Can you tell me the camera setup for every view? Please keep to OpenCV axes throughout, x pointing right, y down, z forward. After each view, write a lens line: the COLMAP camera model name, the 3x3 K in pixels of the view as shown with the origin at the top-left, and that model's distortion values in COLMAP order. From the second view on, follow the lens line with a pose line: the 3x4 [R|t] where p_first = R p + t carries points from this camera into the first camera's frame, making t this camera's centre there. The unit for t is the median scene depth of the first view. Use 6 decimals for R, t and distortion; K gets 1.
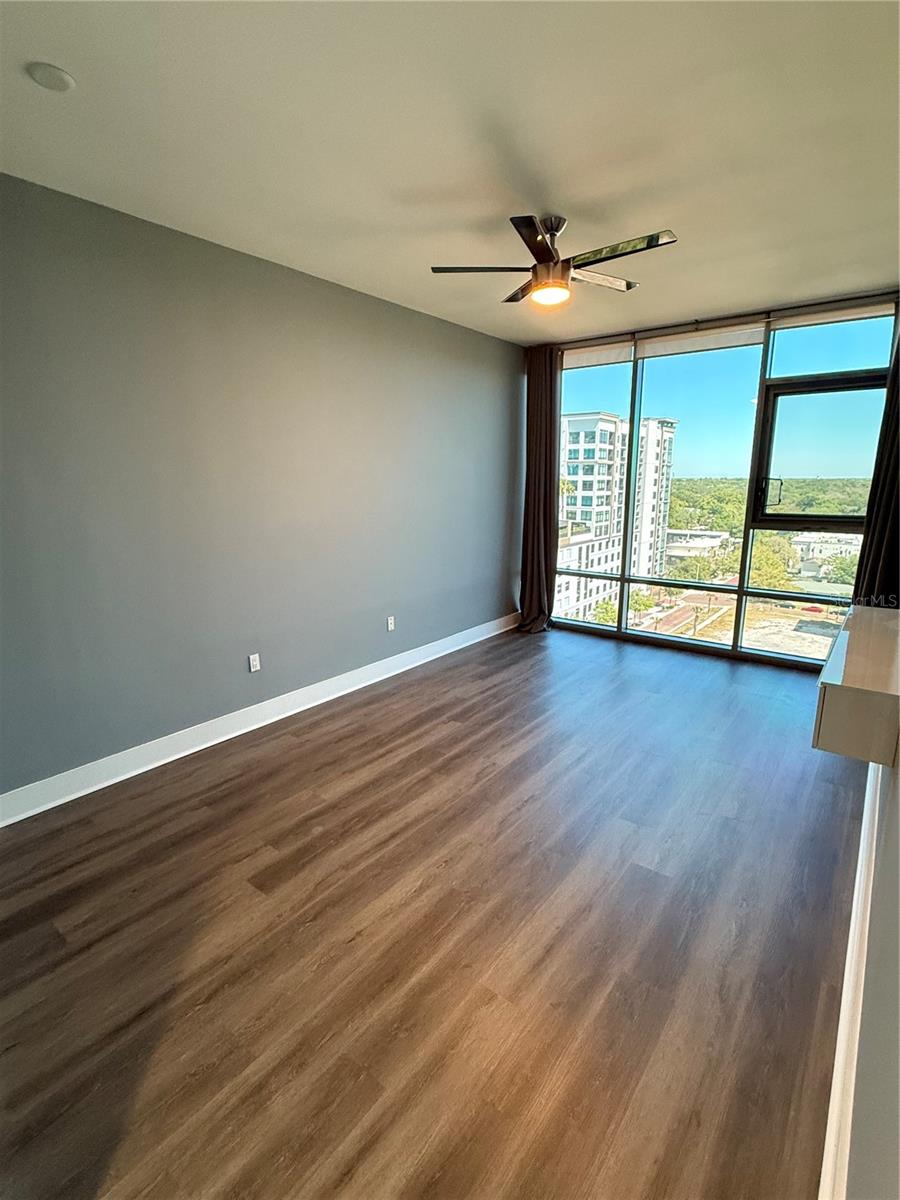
lens RADIAL K [[560.3, 0, 493.2], [0, 560.3, 579.5], [0, 0, 1]] dist [0.077927, -0.046405]
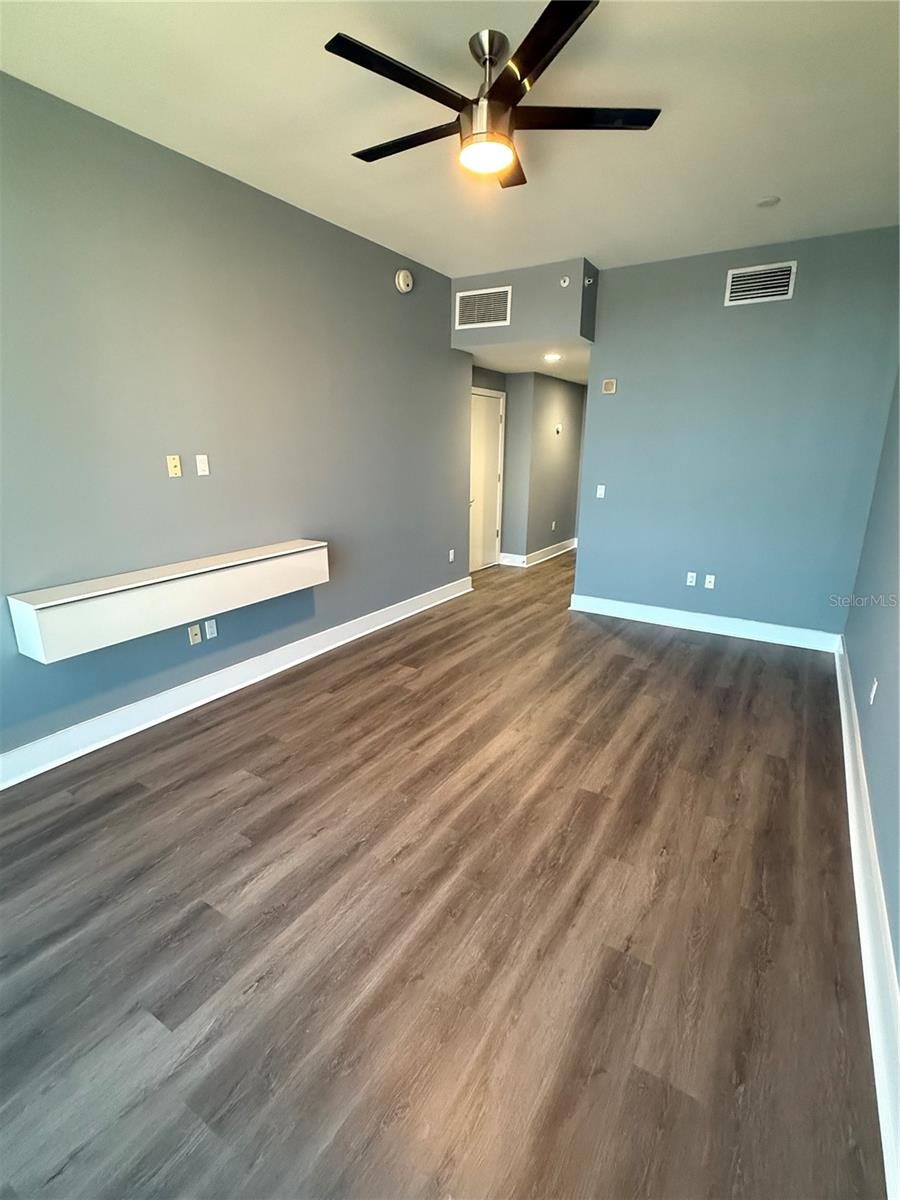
lens RADIAL K [[575.2, 0, 450.0], [0, 575.2, 600.0], [0, 0, 1]] dist [-0.013613, -0.000022]
pose [[-0.999543, 0.000202, -0.030224, 0.149532], [-0.012865, 0.902032, 0.431477, -0.300223], [0.027350, 0.431669, -0.901617, 1.819965]]
